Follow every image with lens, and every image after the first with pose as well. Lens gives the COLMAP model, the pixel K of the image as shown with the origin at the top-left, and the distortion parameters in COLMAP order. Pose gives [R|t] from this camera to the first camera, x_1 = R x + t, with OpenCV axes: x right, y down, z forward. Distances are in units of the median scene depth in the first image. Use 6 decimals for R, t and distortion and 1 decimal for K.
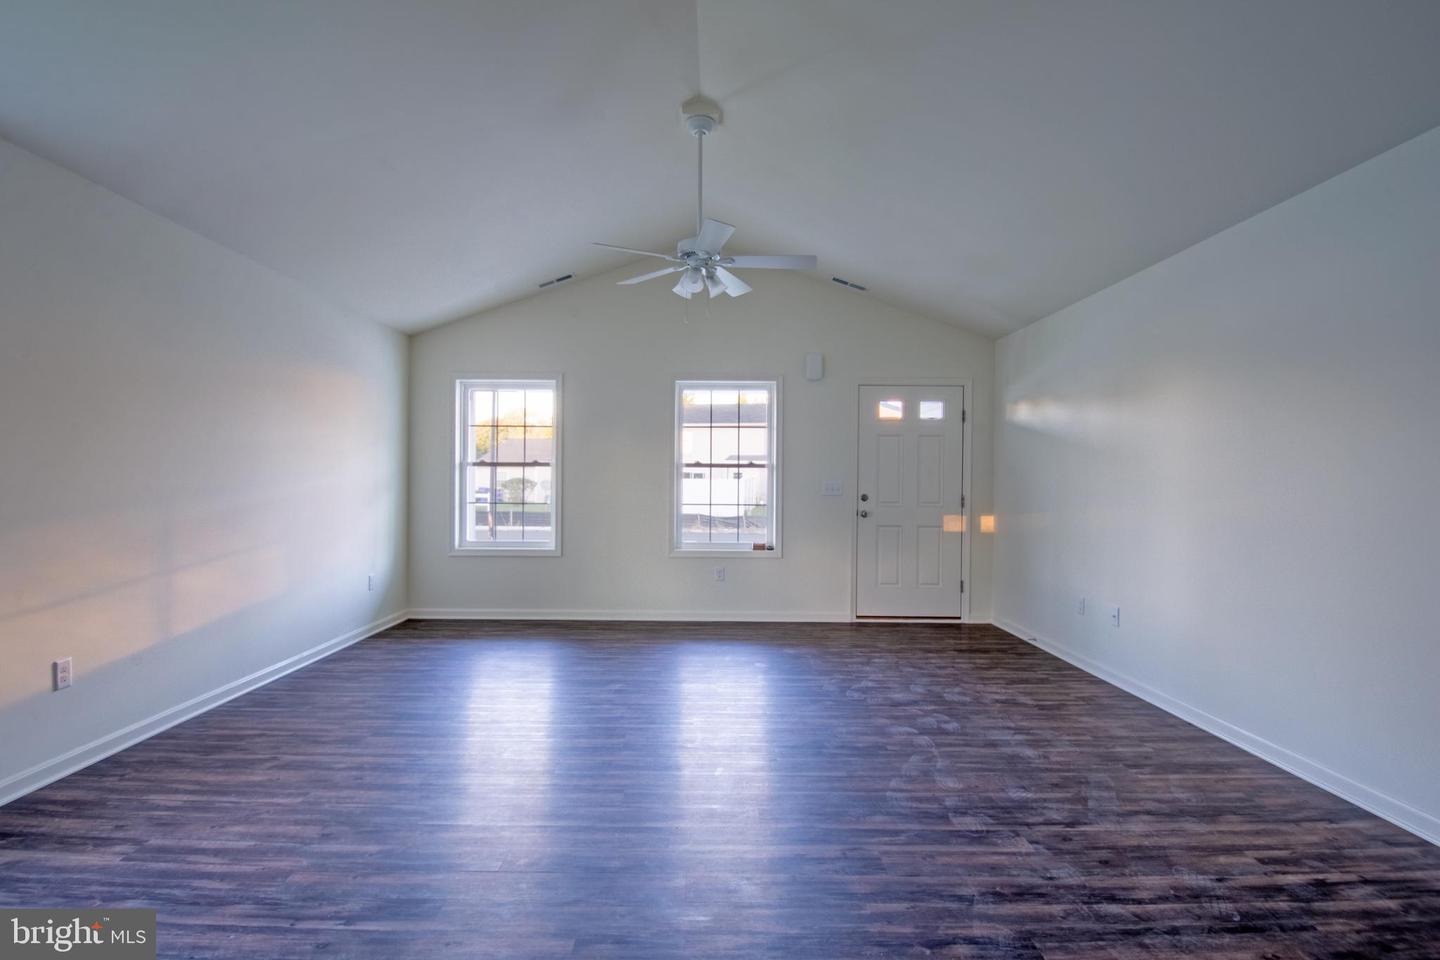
lens RADIAL K [[747.1, 0, 716.3], [0, 747.1, 483.9], [0, 0, 1]] dist [0.000072, 0.000043]
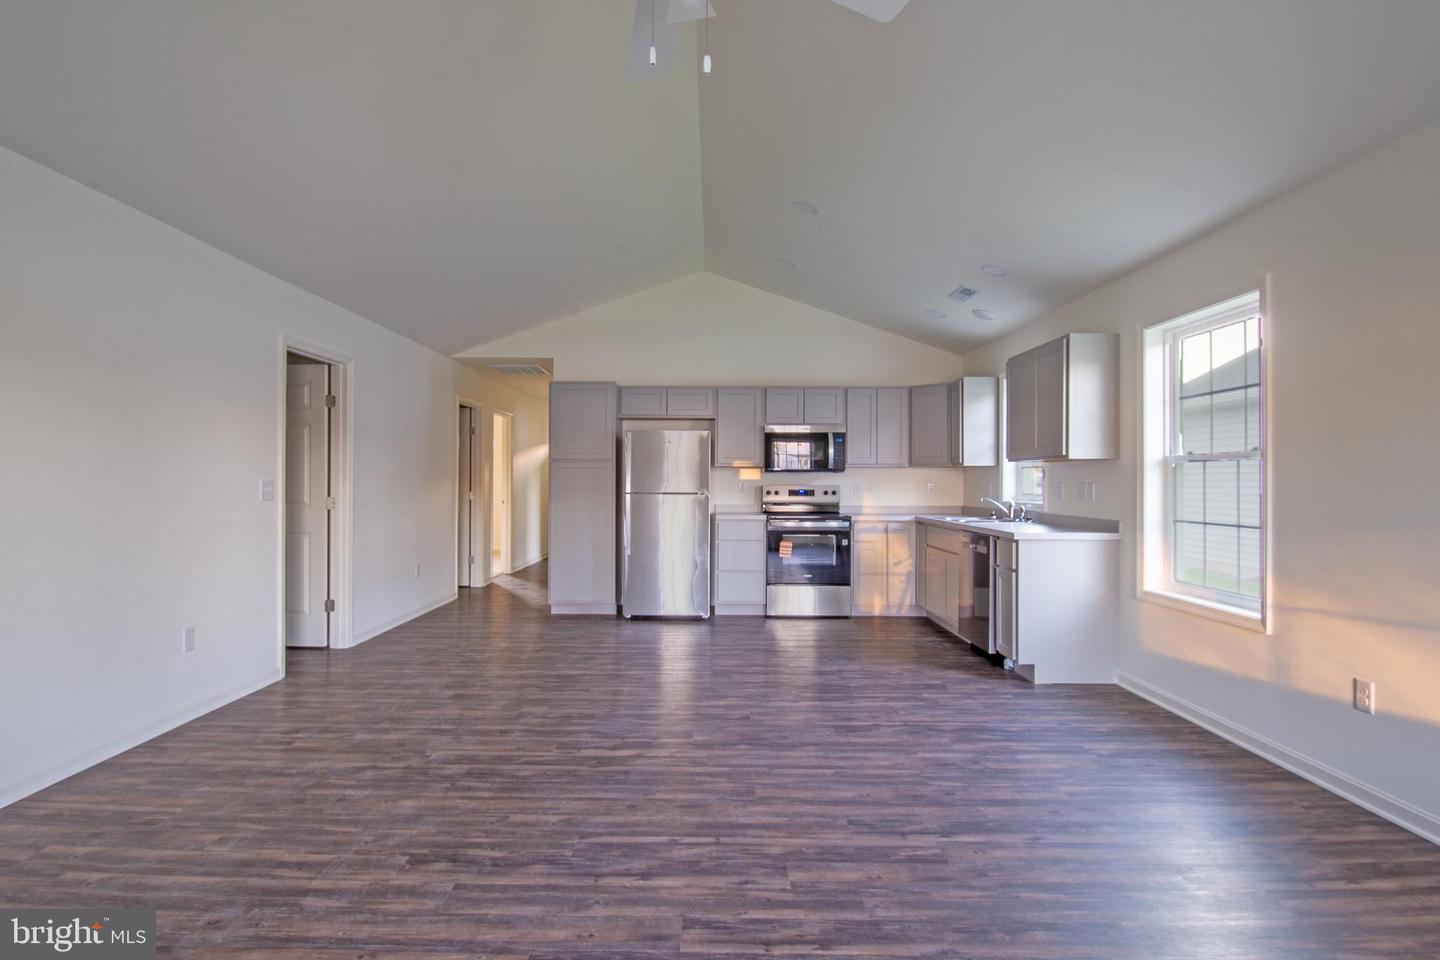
lens RADIAL K [[747.1, 0, 719.6], [0, 747.1, 478.8], [0, 0, 1]] dist [0.000072, 0.000043]
pose [[-0.999931, -0.011473, 0.002701, -0.079790], [-0.011481, 0.999929, -0.003239, -0.004761], [-0.002663, -0.003270, -0.999991, 2.197427]]
